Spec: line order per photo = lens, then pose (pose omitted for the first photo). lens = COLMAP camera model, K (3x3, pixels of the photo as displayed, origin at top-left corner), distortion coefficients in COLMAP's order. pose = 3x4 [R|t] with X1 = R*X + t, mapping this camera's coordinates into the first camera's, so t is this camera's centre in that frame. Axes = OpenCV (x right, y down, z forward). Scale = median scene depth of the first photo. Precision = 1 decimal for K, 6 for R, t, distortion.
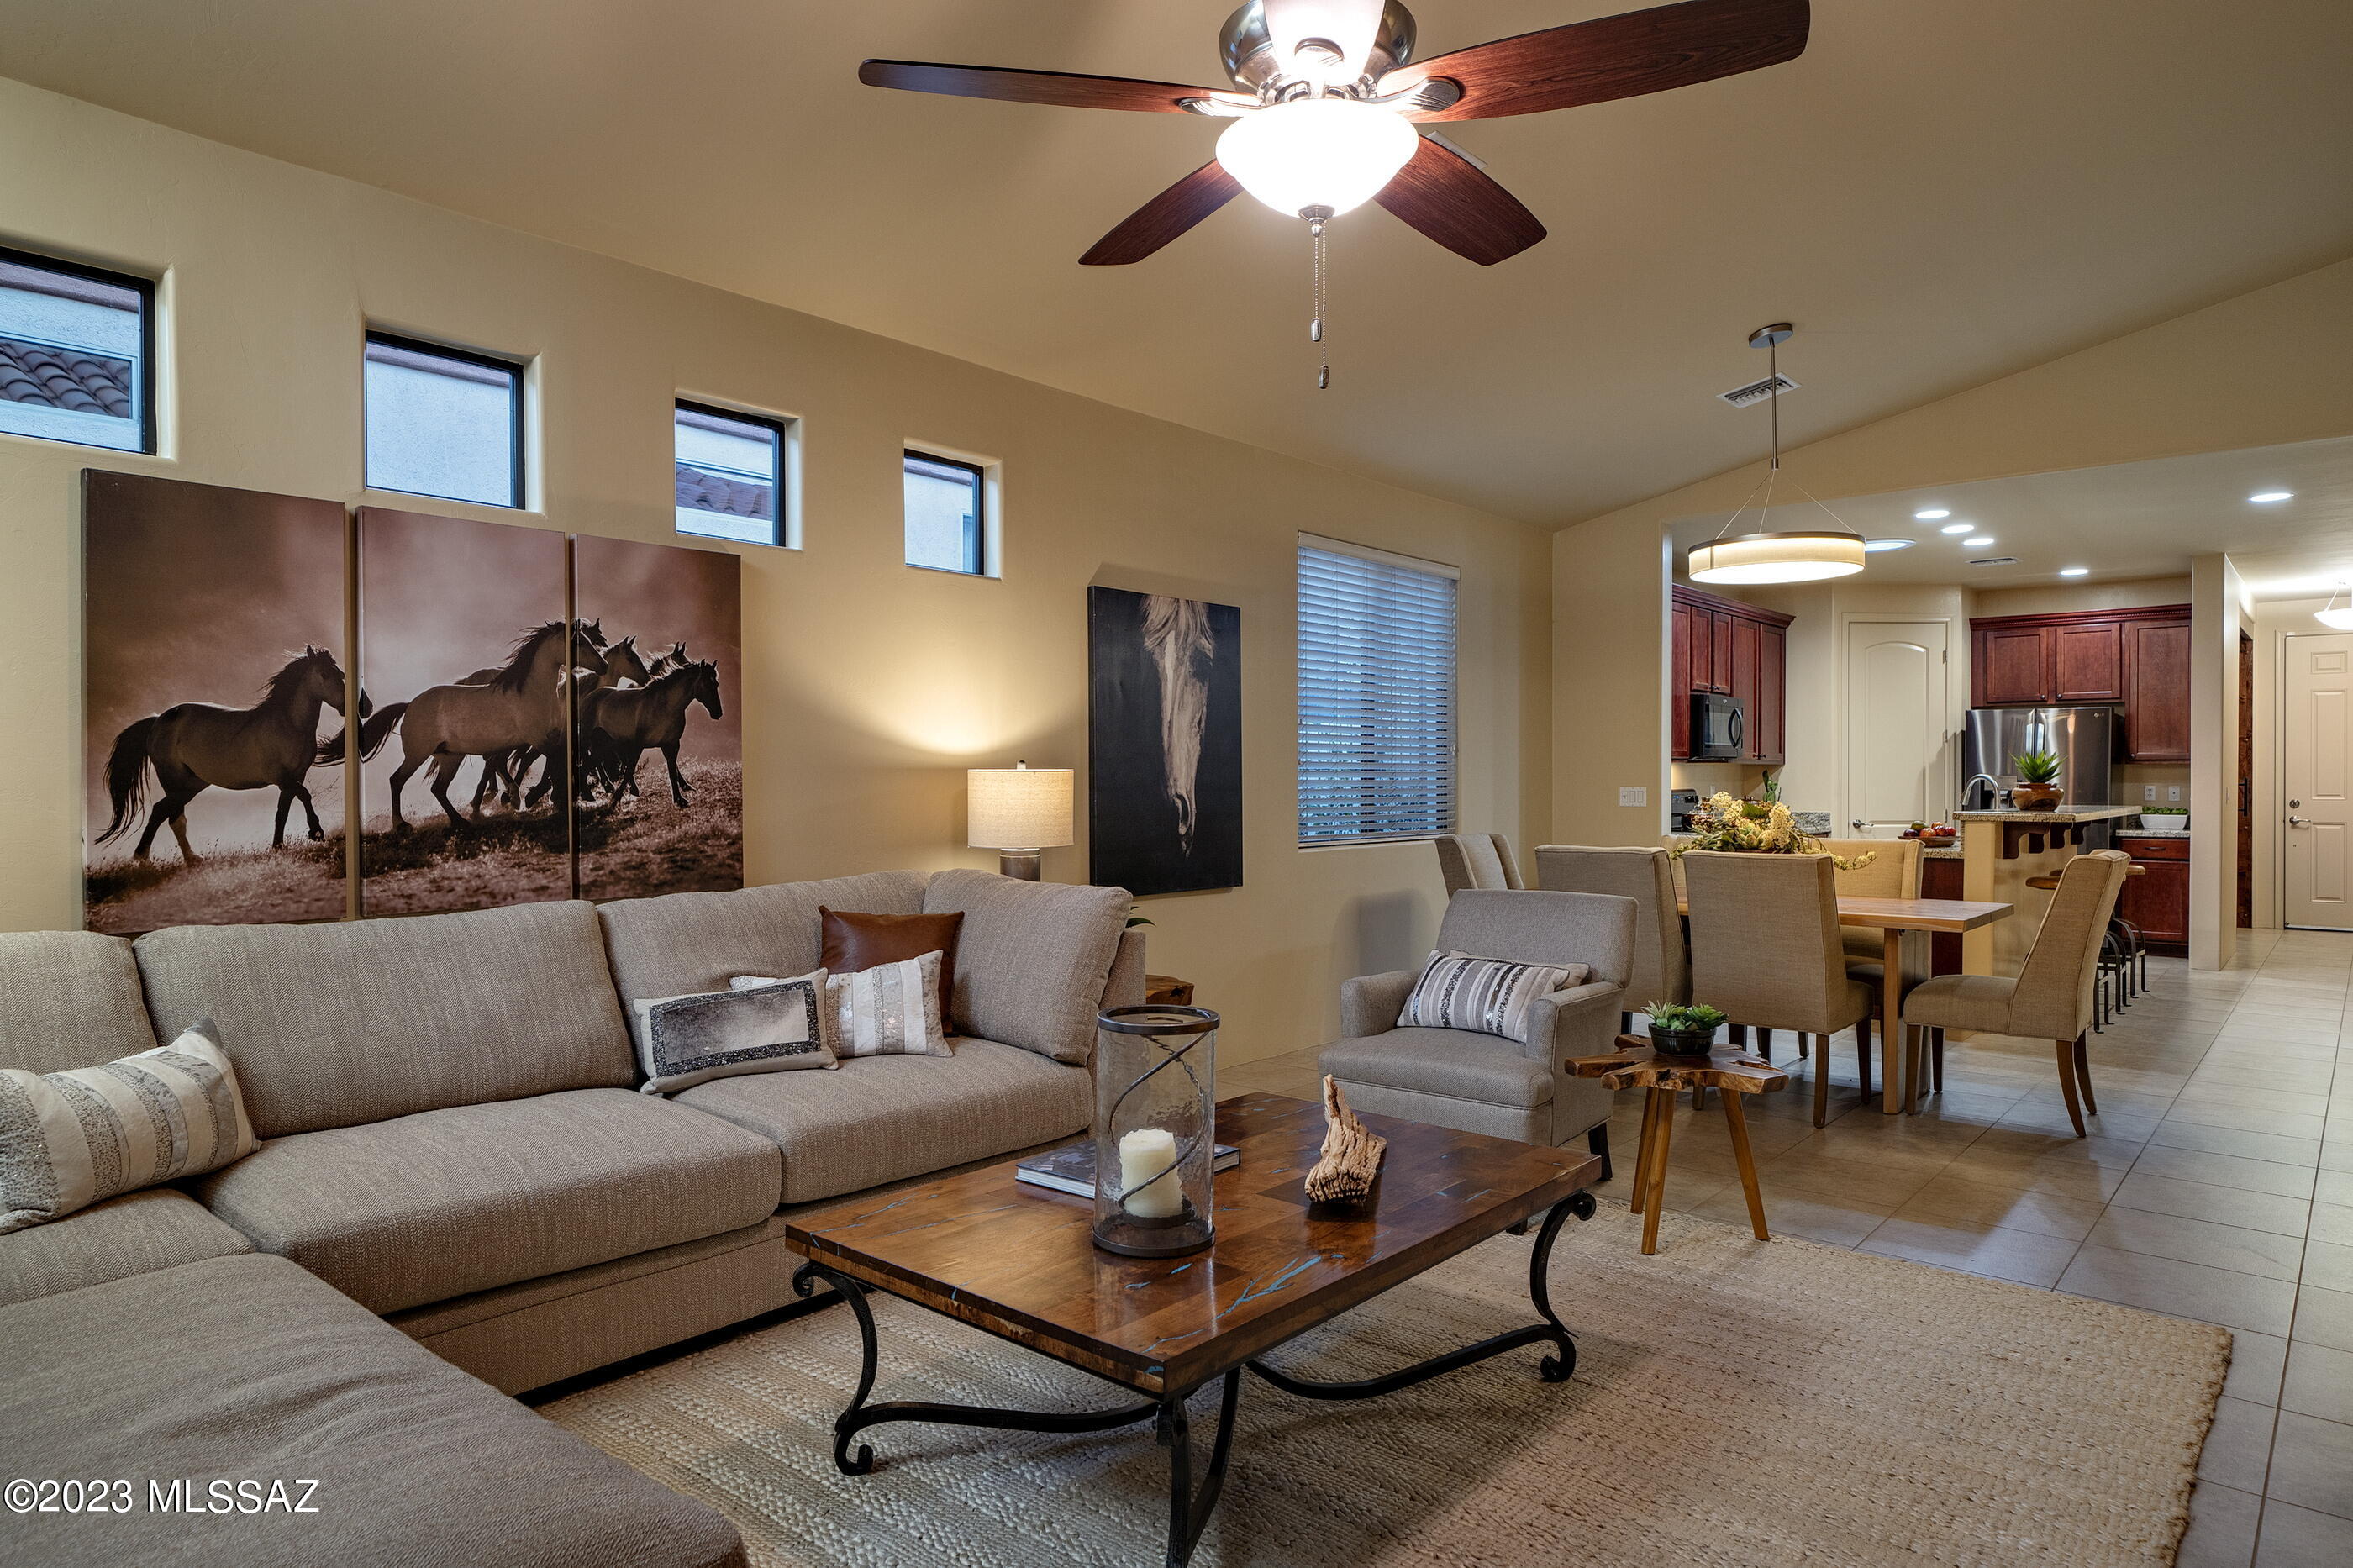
lens RADIAL K [[1413.8, 0, 1171.7], [0, 1413.8, 775.7], [0, 0, 1]] dist [0.007393, -0.000574]
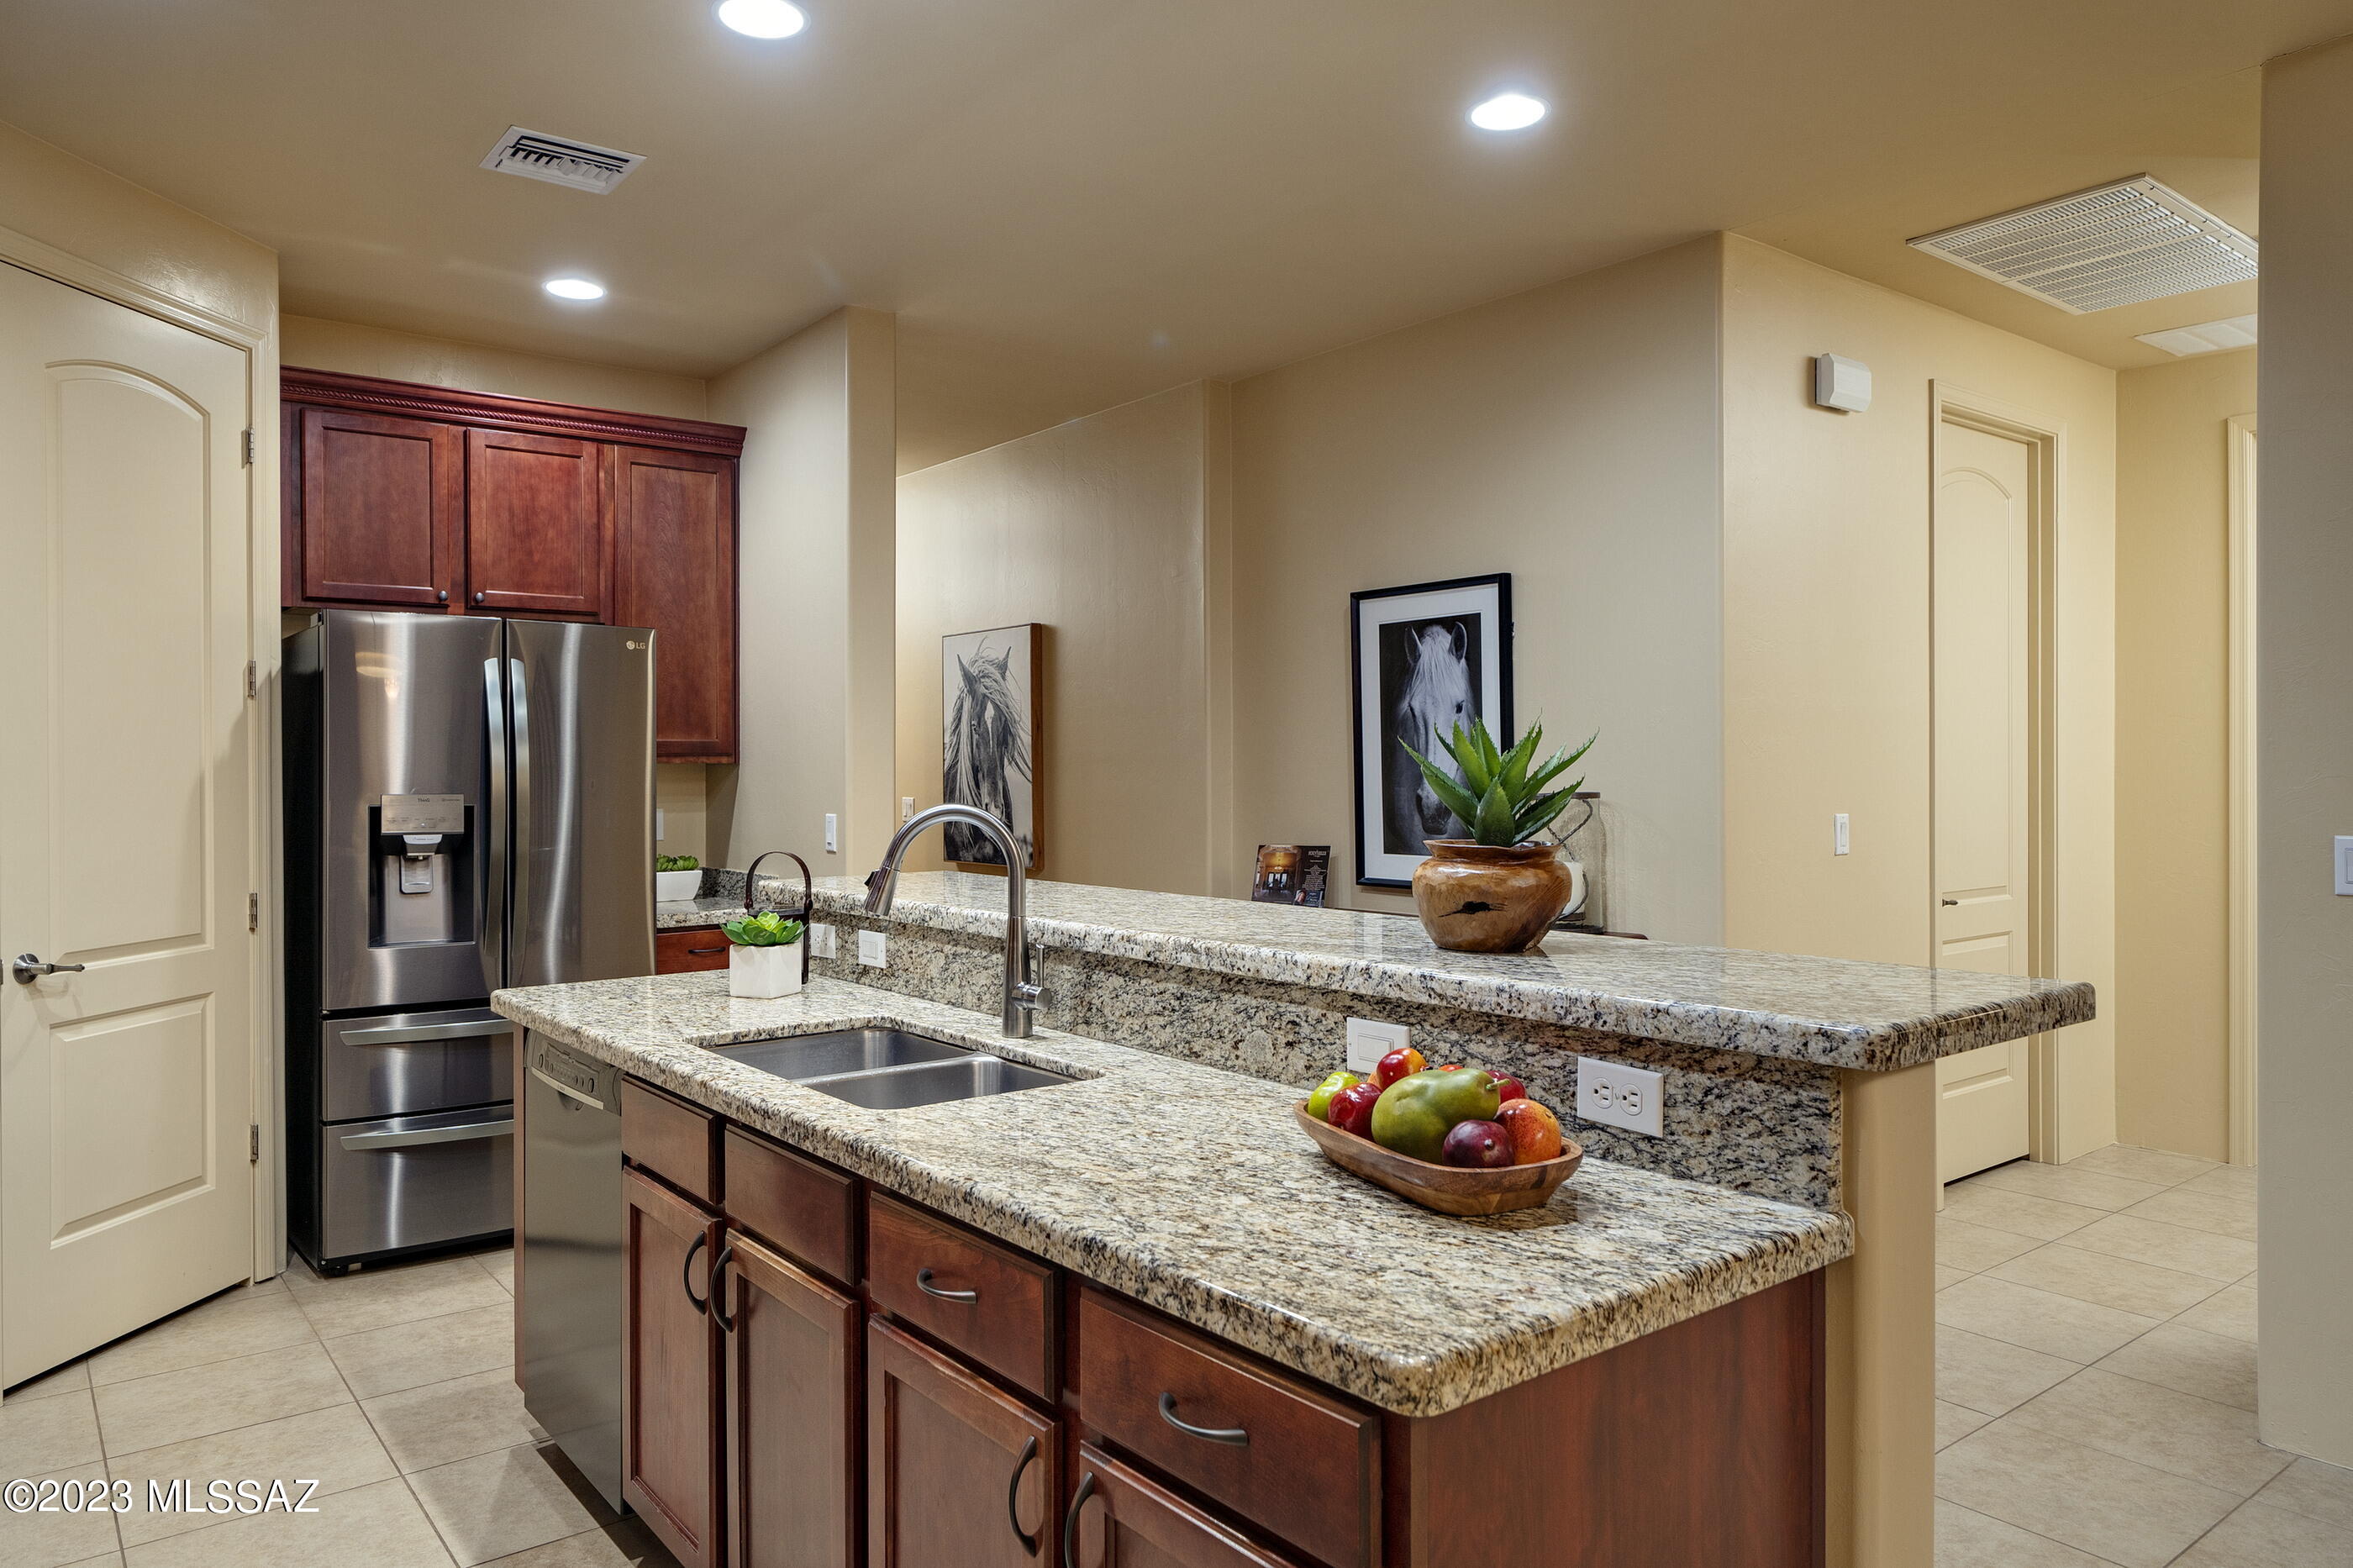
lens RADIAL K [[1588.0, 0, 1180.9], [0, 1588.0, 770.8], [0, 0, 1]] dist [0.006168, -0.001526]
pose [[0.212986, -0.004226, 0.977046, 0.215875], [-0.001525, 0.999988, 0.004658, -0.007915], [-0.977054, -0.002482, 0.212977, 0.695792]]
